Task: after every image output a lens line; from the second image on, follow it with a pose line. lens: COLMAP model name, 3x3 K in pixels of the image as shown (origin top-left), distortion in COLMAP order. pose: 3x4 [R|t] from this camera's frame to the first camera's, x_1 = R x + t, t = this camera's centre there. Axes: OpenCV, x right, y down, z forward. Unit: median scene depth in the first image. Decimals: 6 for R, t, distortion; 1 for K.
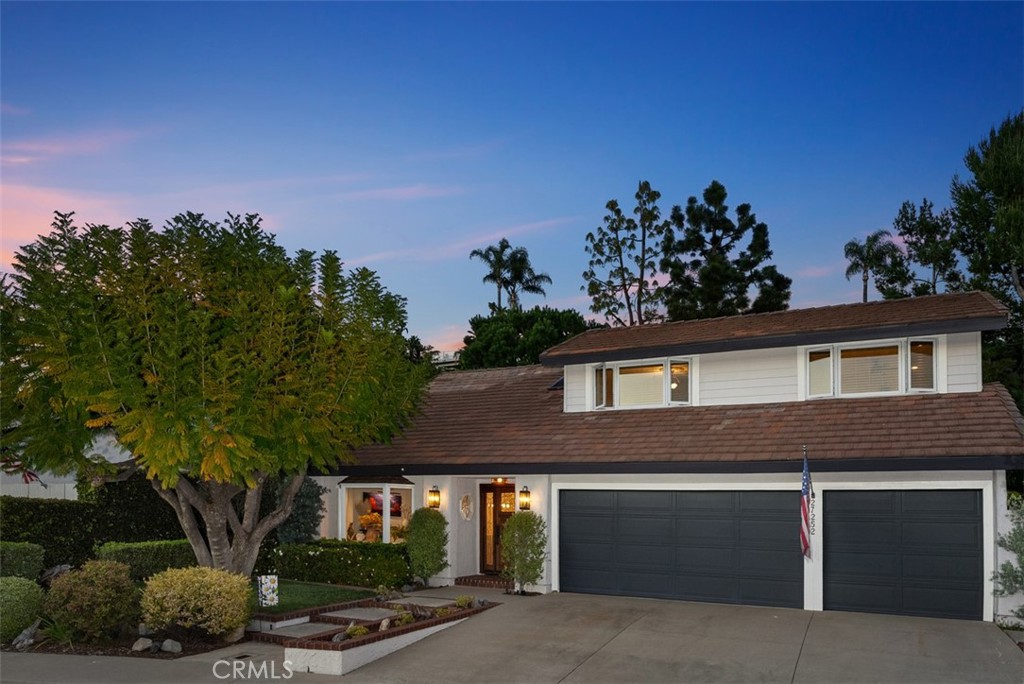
lens RADIAL K [[666.3, 0, 512.8], [0, 666.3, 346.6], [0, 0, 1]] dist [-0.010704, 0.008193]
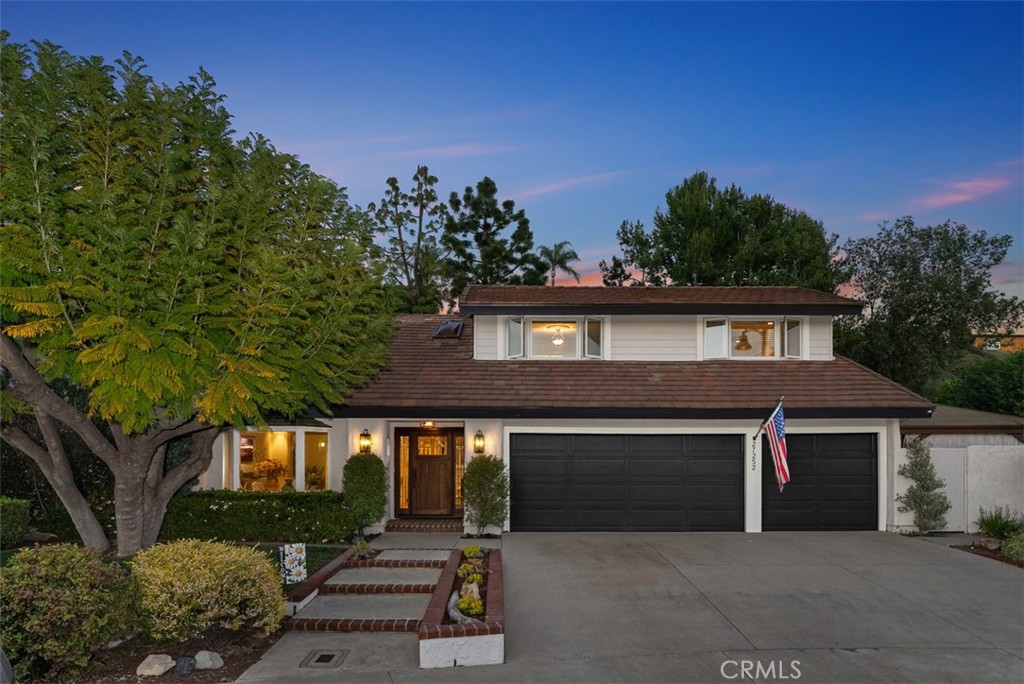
lens RADIAL K [[561.9, 0, 511.9], [0, 561.9, 337.0], [0, 0, 1]] dist [-0.008896, -0.001342]
pose [[0.897775, 0.072969, 0.434368, -0.290904], [-0.091791, 0.995524, 0.022481, 0.043199], [-0.430784, -0.060054, 0.900455, 0.207735]]
